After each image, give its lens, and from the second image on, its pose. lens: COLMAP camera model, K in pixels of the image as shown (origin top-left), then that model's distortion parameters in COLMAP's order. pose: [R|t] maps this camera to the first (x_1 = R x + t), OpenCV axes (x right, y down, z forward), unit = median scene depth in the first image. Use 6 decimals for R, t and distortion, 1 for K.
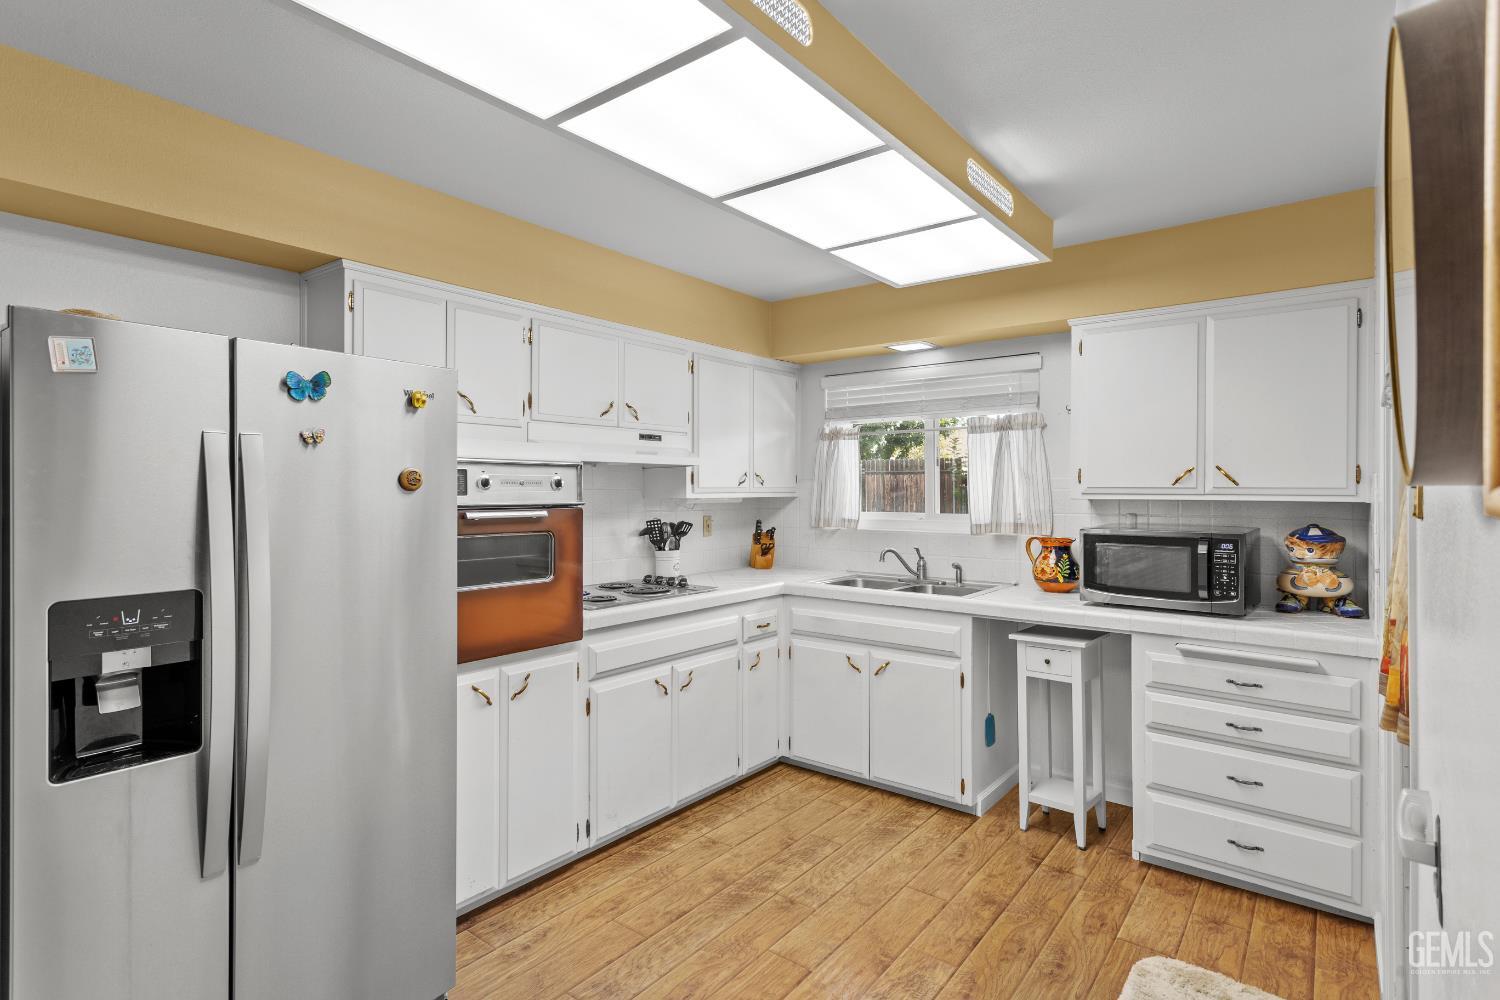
lens RADIAL K [[739.5, 0, 743.6], [0, 739.5, 489.9], [0, 0, 1]] dist [-0.007741, 0.006891]
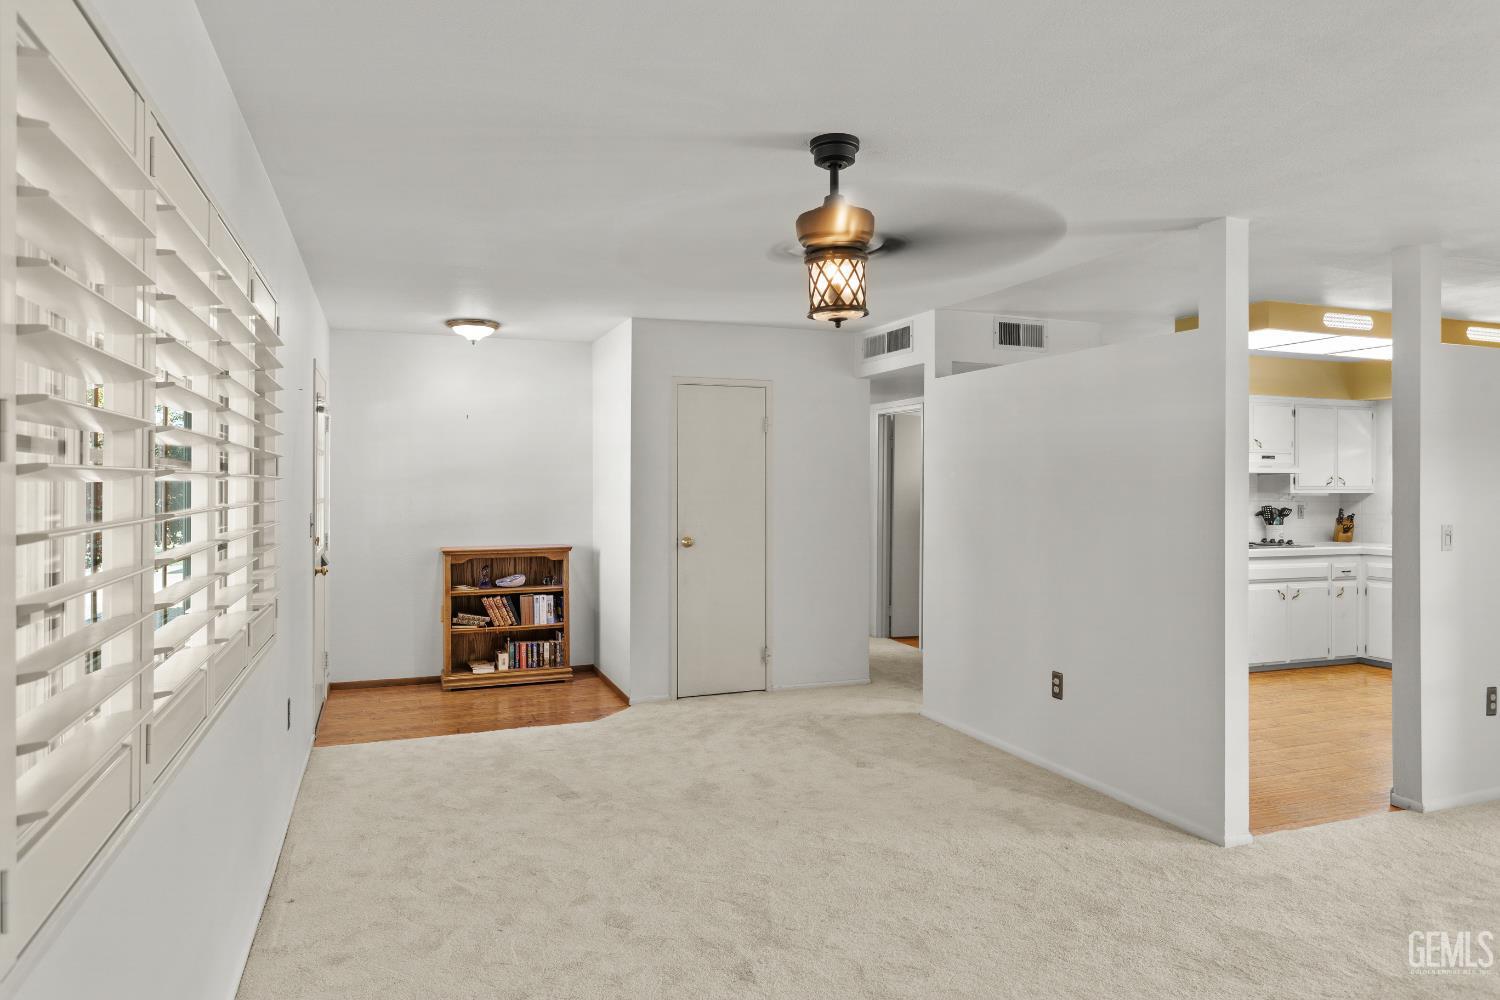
lens RADIAL K [[938.7, 0, 754.0], [0, 938.7, 482.5], [0, 0, 1]] dist [0.014423, 0.000474]
pose [[0.867285, 0.001249, -0.497811, -0.087187], [-0.004284, 0.999979, -0.004954, 0.004650], [0.497794, 0.006430, 0.867271, -1.827135]]
